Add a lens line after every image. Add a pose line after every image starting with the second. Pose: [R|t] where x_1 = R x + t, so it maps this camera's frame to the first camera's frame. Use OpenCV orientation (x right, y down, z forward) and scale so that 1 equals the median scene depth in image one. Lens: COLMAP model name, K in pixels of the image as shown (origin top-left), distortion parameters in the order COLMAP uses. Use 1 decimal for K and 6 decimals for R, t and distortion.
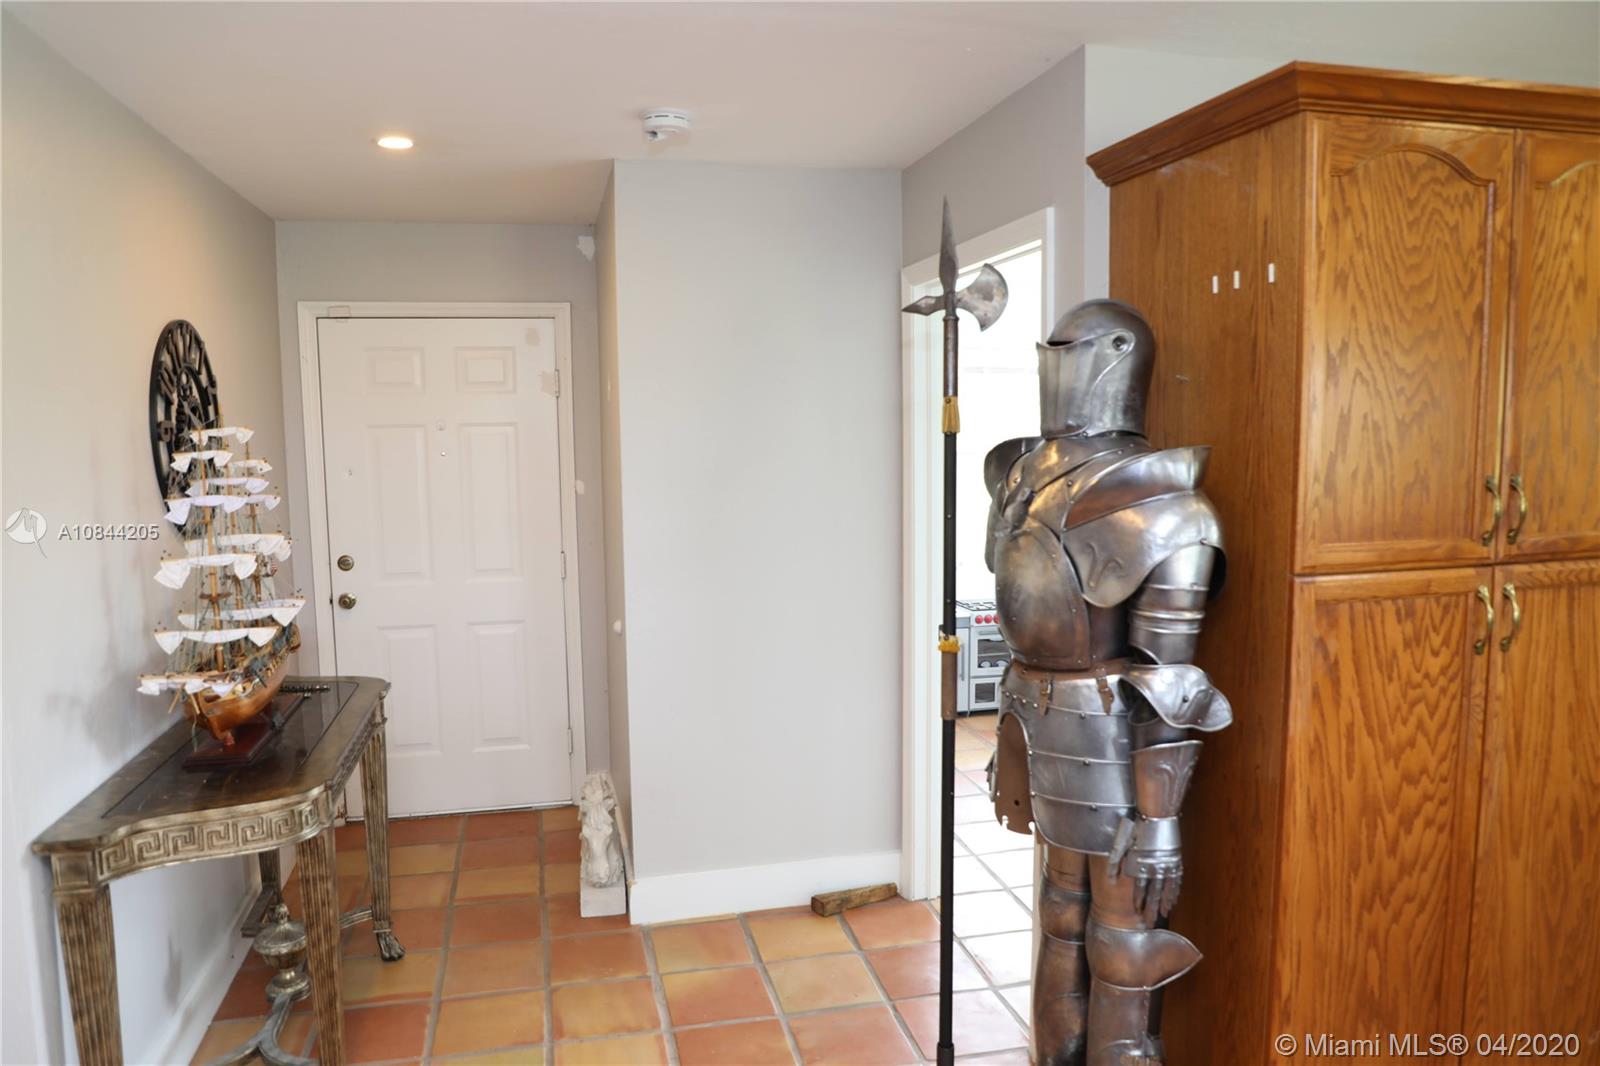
lens RADIAL K [[1085.2, 0, 794.9], [0, 1085.2, 537.5], [0, 0, 1]] dist [-0.079885, 0.042399]
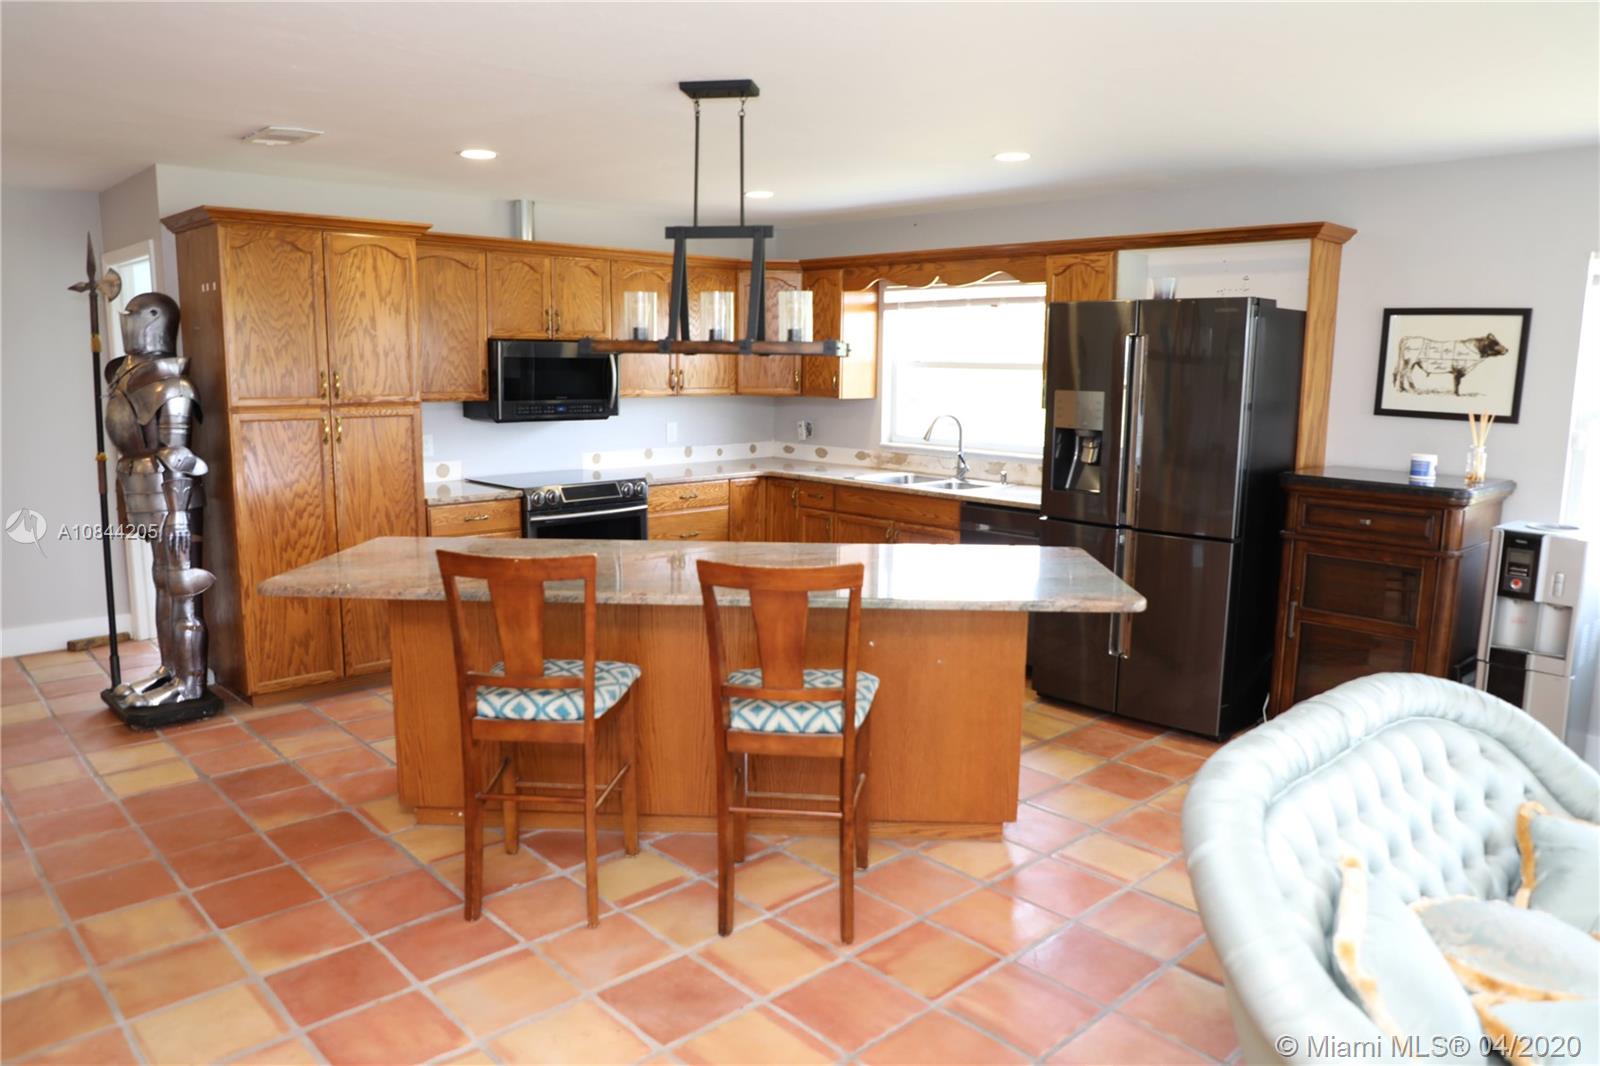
lens RADIAL K [[1093.1, 0, 789.6], [0, 1093.1, 537.4], [0, 0, 1]] dist [-0.072376, 0.038466]
pose [[0.867509, -0.057468, 0.494091, 0.325797], [0.028541, 0.997418, 0.065899, 0.189821], [-0.496602, -0.043066, 0.866909, -1.704928]]
